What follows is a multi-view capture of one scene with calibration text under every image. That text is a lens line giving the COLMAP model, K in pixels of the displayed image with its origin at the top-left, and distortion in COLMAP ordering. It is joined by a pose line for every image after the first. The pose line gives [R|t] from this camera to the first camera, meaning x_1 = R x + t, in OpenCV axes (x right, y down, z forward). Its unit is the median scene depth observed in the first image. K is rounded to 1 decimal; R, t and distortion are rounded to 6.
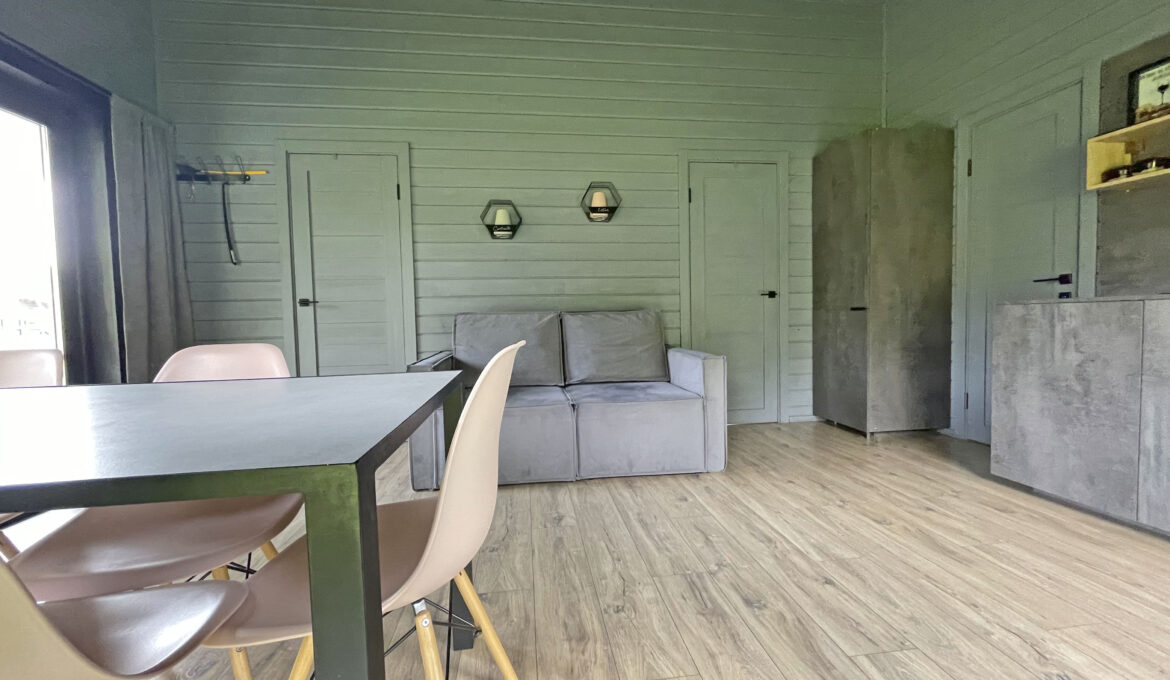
lens RADIAL K [[469.9, 0, 585.4], [0, 469.9, 339.9], [0, 0, 1]] dist [-0.003955, 0.000861]
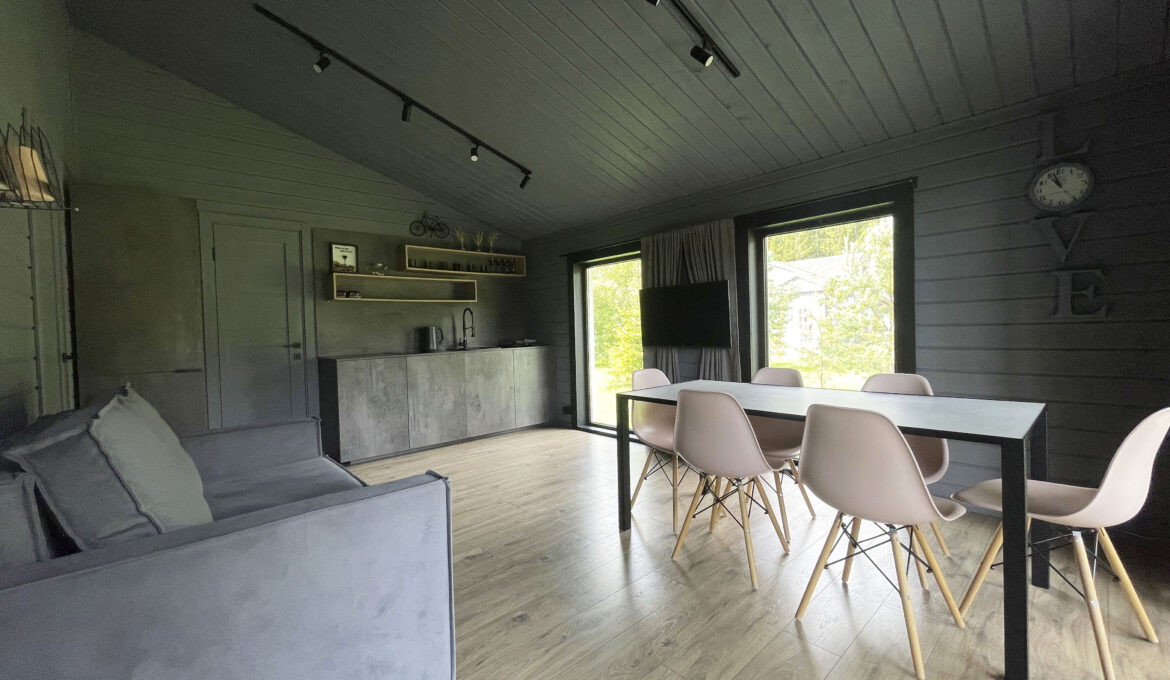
lens RADIAL K [[469.9, 0, 592.6], [0, 469.9, 336.0], [0, 0, 1]] dist [-0.003955, 0.000861]
pose [[-0.580343, 0.026884, 0.813929, -0.754116], [0.079796, 0.996523, 0.023981, -0.097004], [-0.810454, 0.078865, -0.580470, 0.905597]]
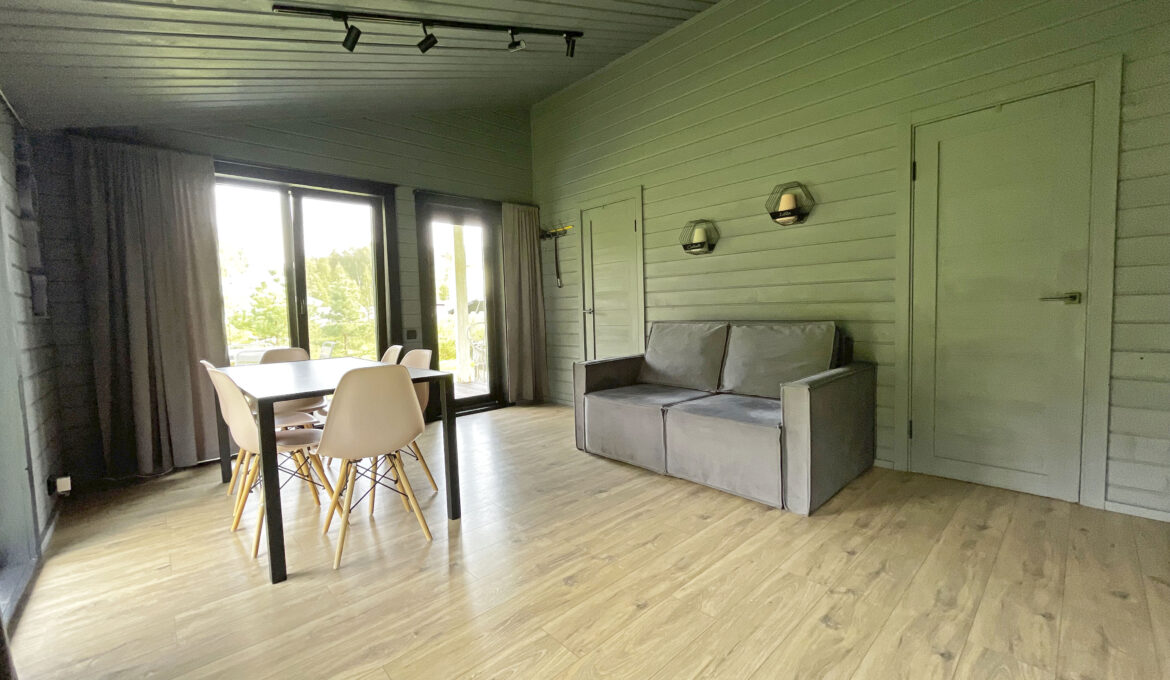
lens RADIAL K [[469.9, 0, 586.6], [0, 469.9, 340.4], [0, 0, 1]] dist [-0.003955, 0.000861]
pose [[0.585836, 0.057455, -0.808391, 0.625622], [-0.022544, 0.998253, 0.054612, -0.071484], [0.810116, -0.013770, 0.586107, 0.136388]]
